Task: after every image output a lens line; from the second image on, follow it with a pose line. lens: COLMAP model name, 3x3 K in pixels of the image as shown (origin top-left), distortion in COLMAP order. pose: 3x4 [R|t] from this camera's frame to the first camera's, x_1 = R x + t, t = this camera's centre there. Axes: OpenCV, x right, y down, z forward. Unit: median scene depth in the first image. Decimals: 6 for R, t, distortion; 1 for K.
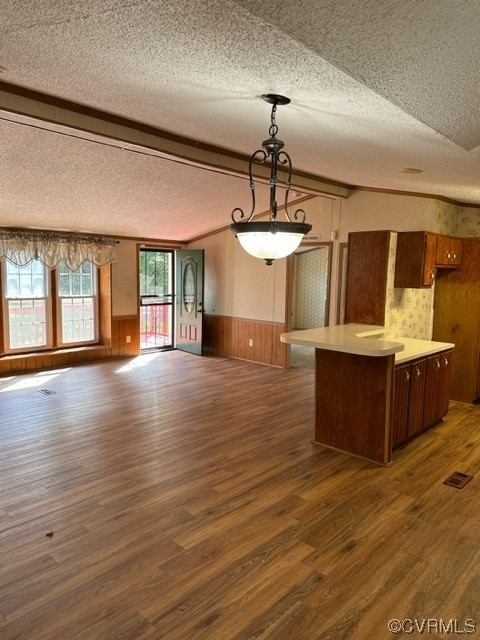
lens RADIAL K [[453.2, 0, 240.0], [0, 453.2, 320.0], [0, 0, 1]] dist [0.001041, -0.001014]
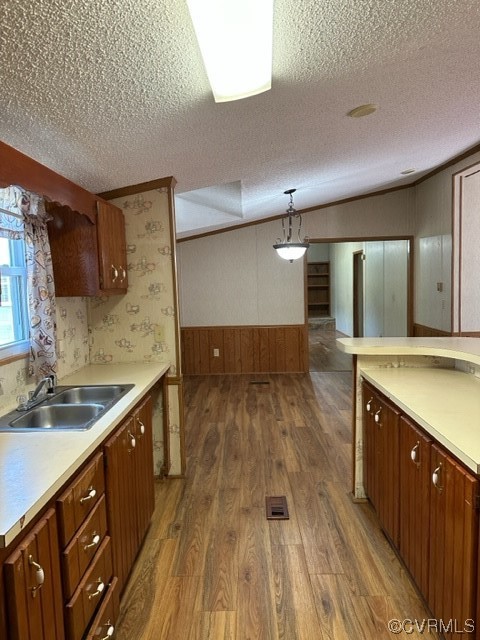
lens RADIAL K [[447.9, 0, 240.0], [0, 447.9, 320.0], [0, 0, 1]] dist [0.148359, -0.214287]
pose [[-0.738846, 0.057628, -0.671406, 1.224488], [-0.066863, 0.985151, 0.158136, -0.120601], [0.670549, 0.161730, -0.724021, 1.722933]]
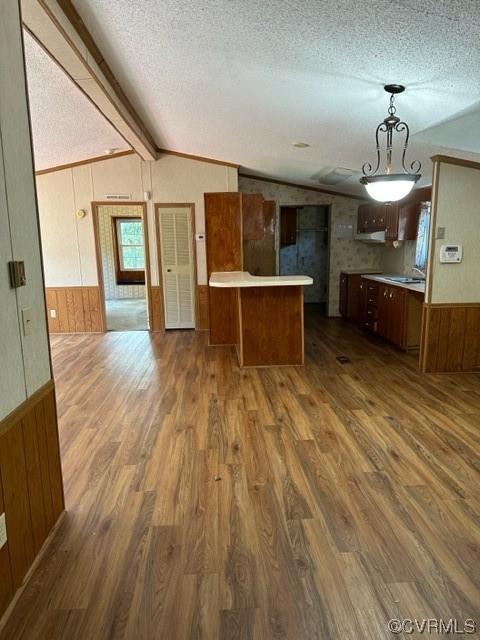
lens RADIAL K [[447.9, 0, 240.0], [0, 447.9, 320.0], [0, 0, 1]] dist [0.148359, -0.214287]
pose [[0.688876, -0.160840, 0.706810, -0.927242], [0.114736, 0.986975, 0.112768, 0.009965], [-0.715741, 0.003414, 0.698357, 0.223587]]
